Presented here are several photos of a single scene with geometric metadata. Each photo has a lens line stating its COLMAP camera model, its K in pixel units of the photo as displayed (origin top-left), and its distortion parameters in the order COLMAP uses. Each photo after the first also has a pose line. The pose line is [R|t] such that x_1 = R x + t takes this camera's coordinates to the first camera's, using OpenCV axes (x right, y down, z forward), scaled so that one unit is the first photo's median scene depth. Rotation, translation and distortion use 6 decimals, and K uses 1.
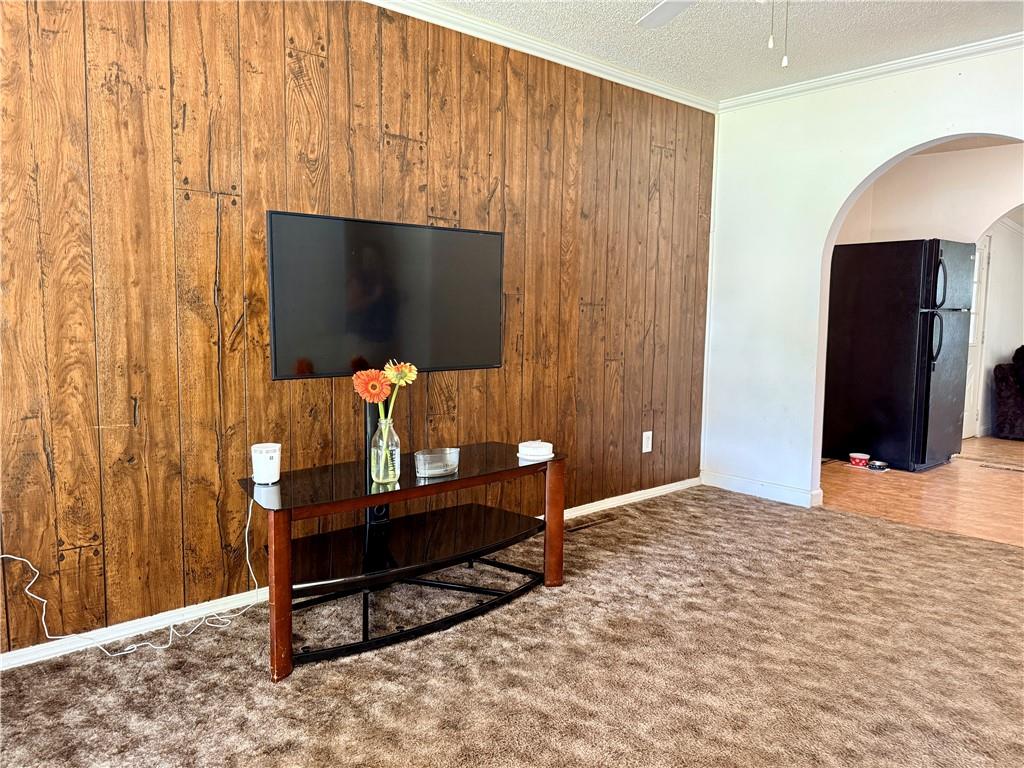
lens RADIAL K [[714.2, 0, 511.1], [0, 714.2, 389.2], [0, 0, 1]] dist [0.012872, -0.002259]
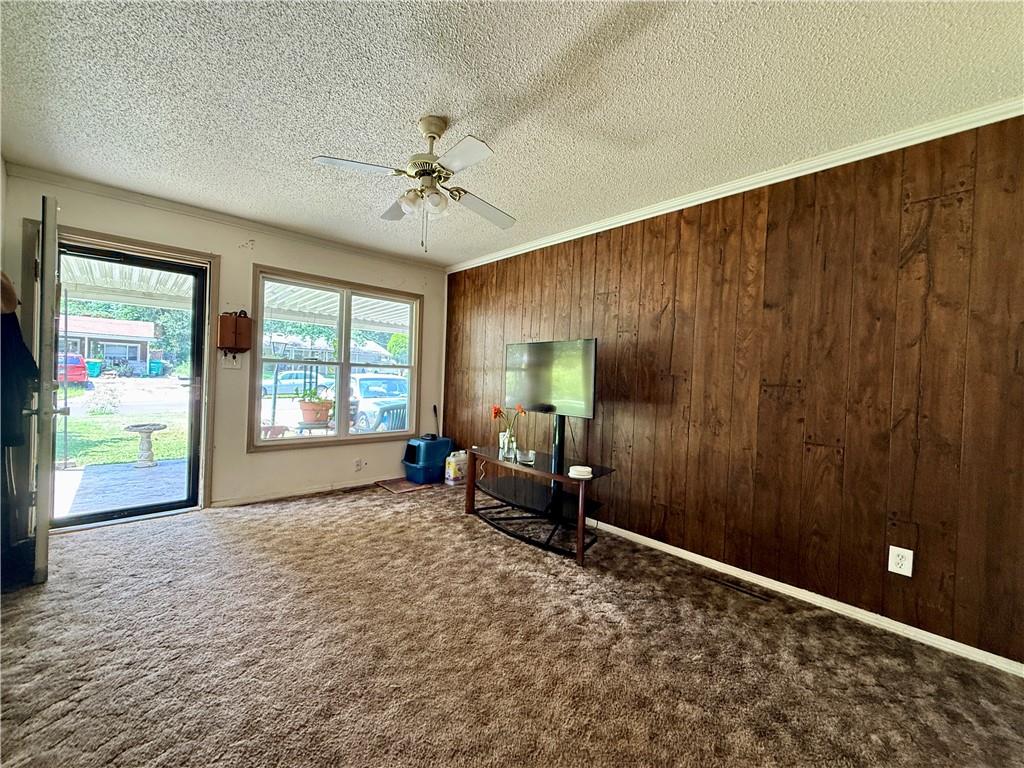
lens RADIAL K [[408.6, 0, 512.1], [0, 408.6, 382.0], [0, 0, 1]] dist [-0.018655, -0.000447]
pose [[0.029792, -0.008314, -0.999522, 0.808441], [-0.158782, 0.987229, -0.012945, -0.062030], [0.986864, 0.159092, 0.028091, 0.686386]]
